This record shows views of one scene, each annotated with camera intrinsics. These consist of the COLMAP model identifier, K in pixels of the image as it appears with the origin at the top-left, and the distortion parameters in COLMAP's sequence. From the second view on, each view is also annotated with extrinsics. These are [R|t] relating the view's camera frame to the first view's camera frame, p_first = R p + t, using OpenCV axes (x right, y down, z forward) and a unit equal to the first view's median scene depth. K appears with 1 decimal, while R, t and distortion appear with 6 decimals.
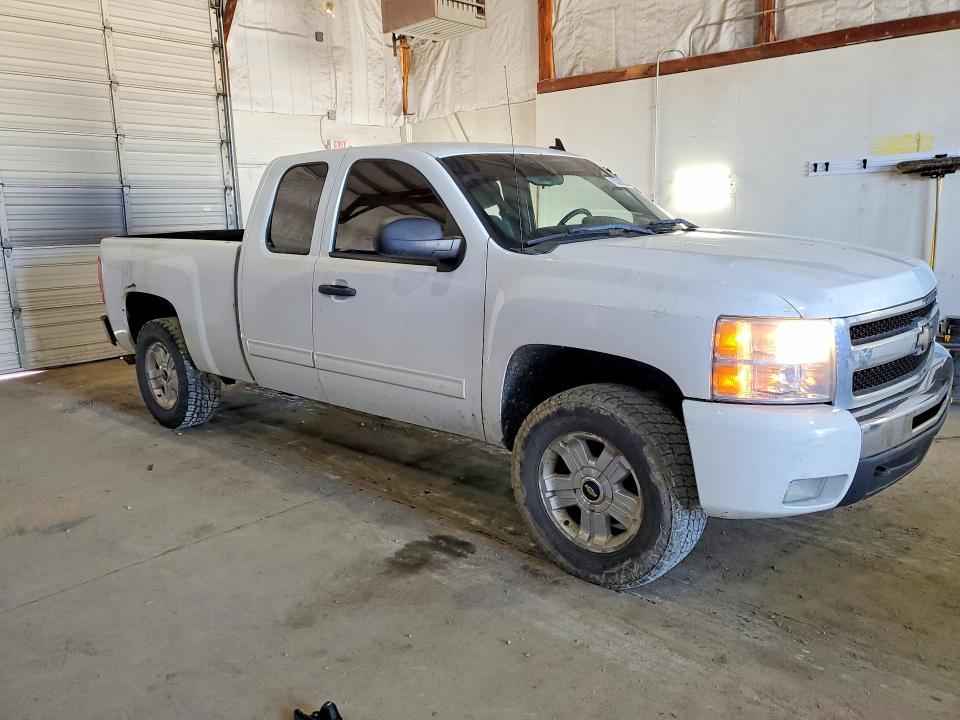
lens RADIAL K [[748.9, 0, 474.9], [0, 748.9, 366.9], [0, 0, 1]] dist [0.002197, 0.014689]
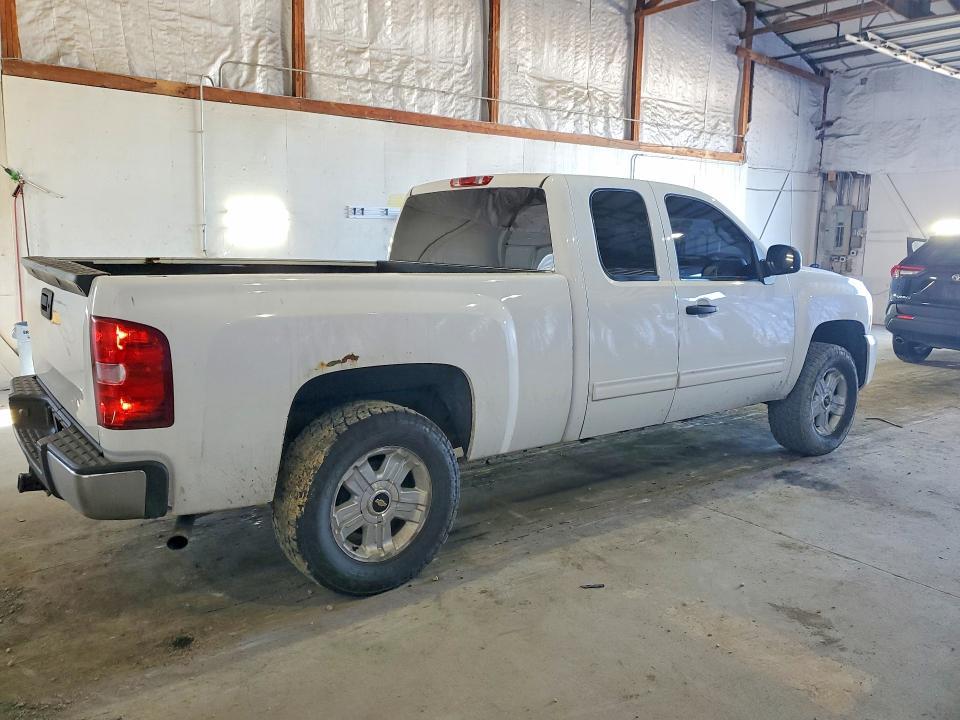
lens RADIAL K [[748.9, 0, 476.9], [0, 748.9, 350.4], [0, 0, 1]] dist [0.002197, 0.014689]
pose [[0.186320, -0.114740, 0.975766, -1.115085], [0.184846, 0.979515, 0.079885, -0.161218], [-0.964944, 0.165483, 0.203713, 0.919632]]
